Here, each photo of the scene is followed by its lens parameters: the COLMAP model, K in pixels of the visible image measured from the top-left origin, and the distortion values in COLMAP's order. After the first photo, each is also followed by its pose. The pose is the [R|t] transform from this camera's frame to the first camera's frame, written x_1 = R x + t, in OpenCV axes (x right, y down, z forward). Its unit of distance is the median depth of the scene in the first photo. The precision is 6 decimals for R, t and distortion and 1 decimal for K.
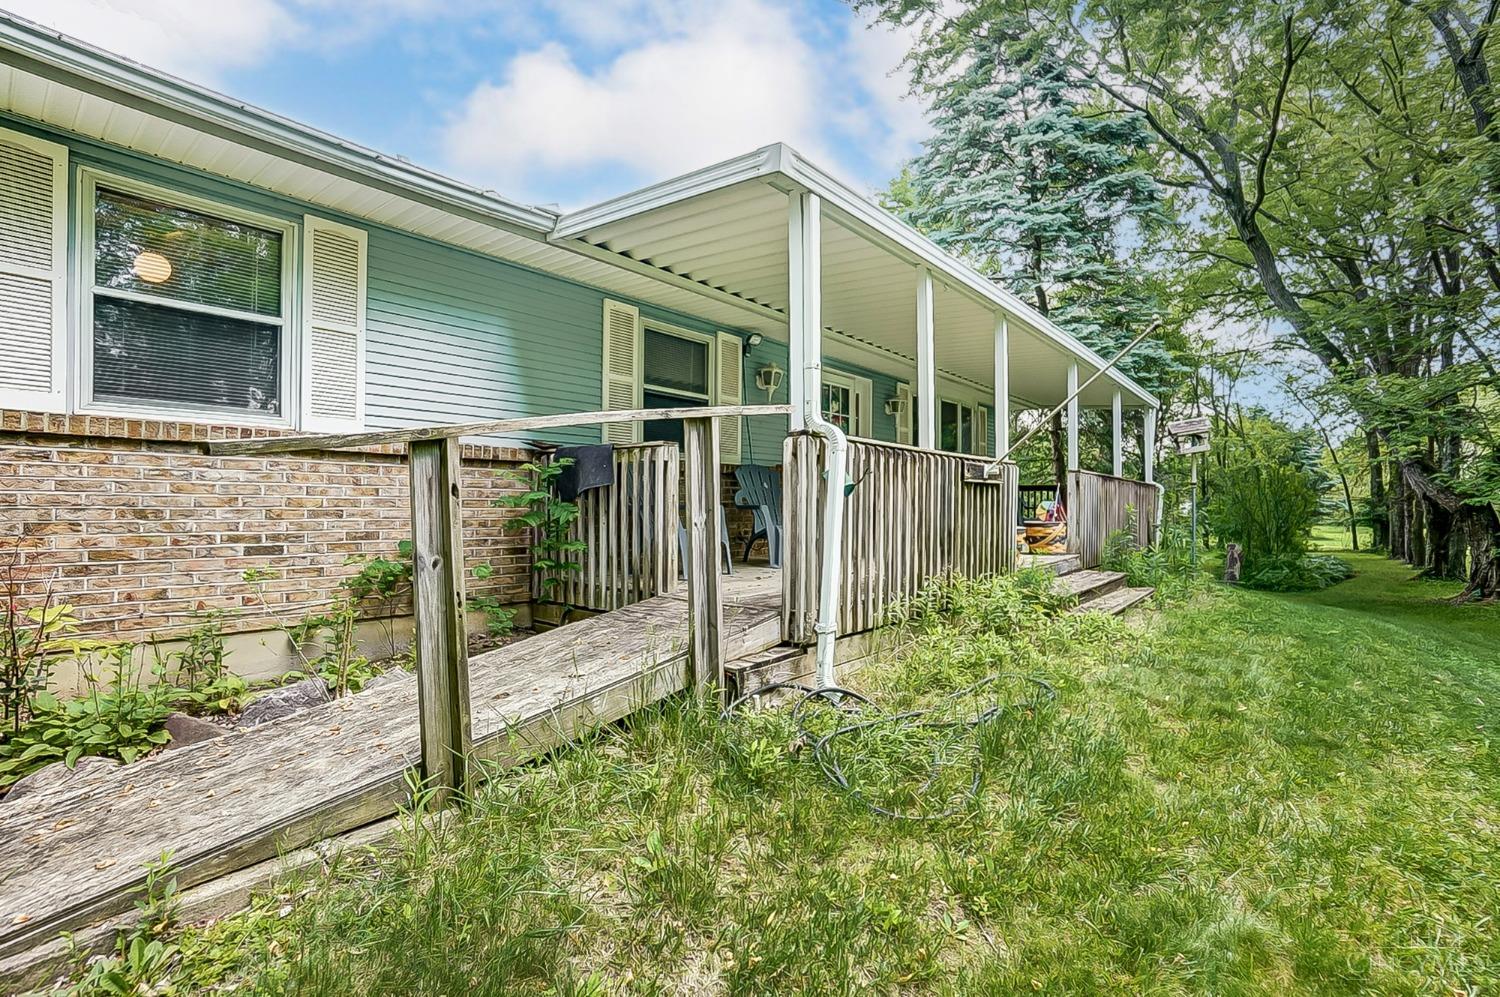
lens RADIAL K [[674.8, 0, 753.6], [0, 674.8, 496.6], [0, 0, 1]] dist [-0.017041, 0.000051]
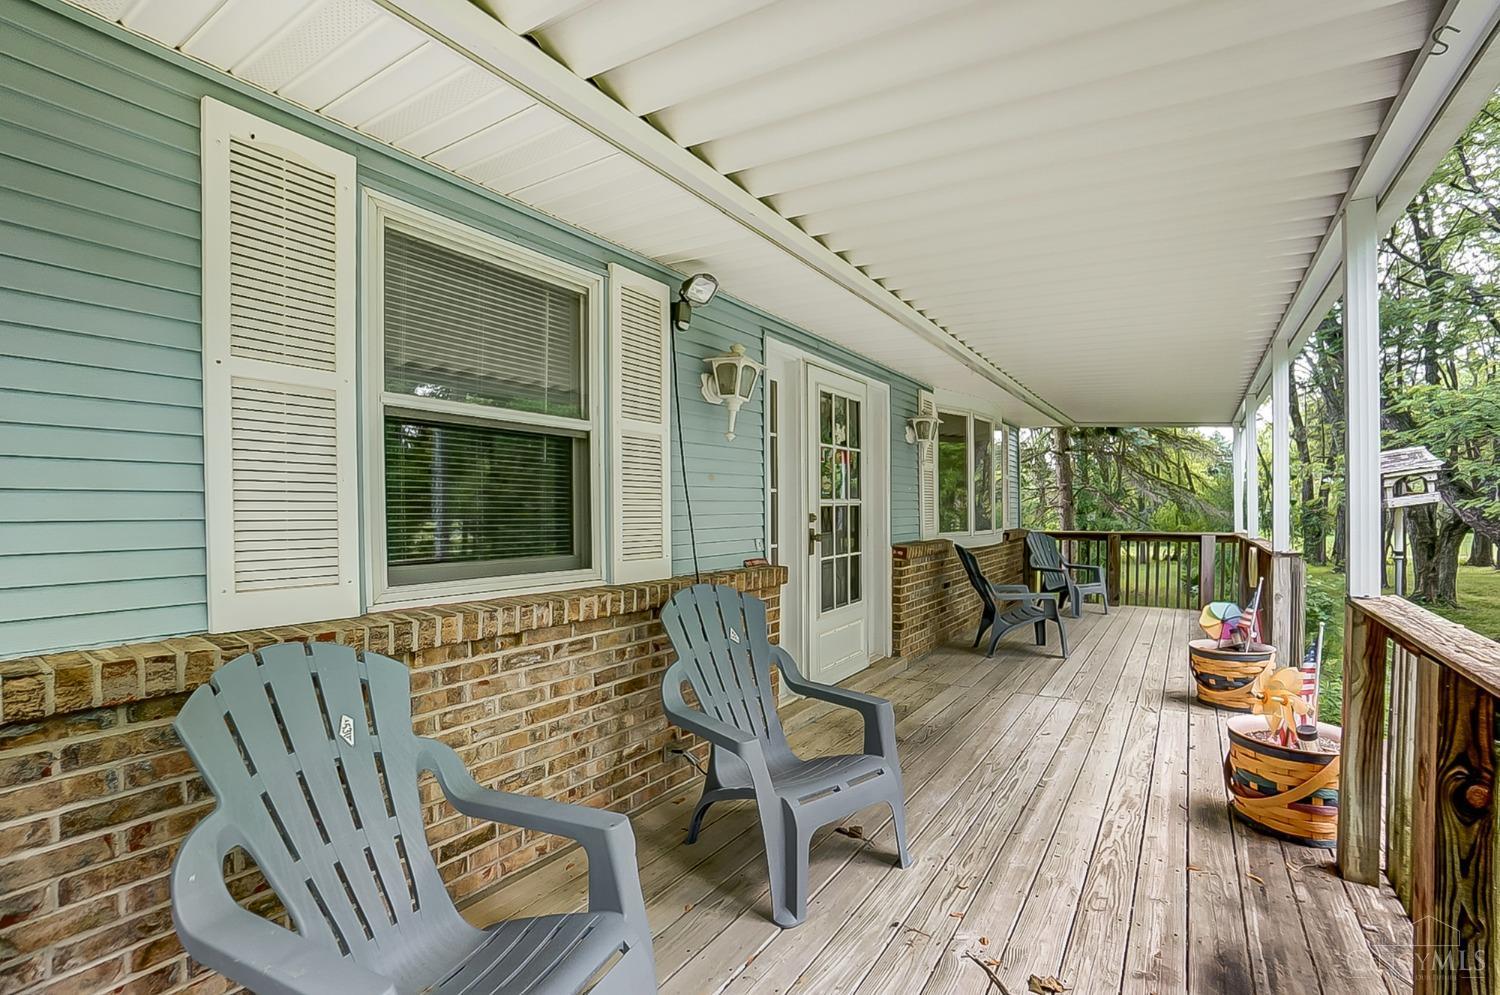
lens RADIAL K [[674.8, 0, 748.1], [0, 674.8, 503.1], [0, 0, 1]] dist [-0.017041, 0.000051]
pose [[0.992662, -0.018175, 0.119549, -0.021575], [0.018318, 0.999832, -0.000100, -0.096153], [-0.119527, 0.002289, 0.992828, 0.570638]]
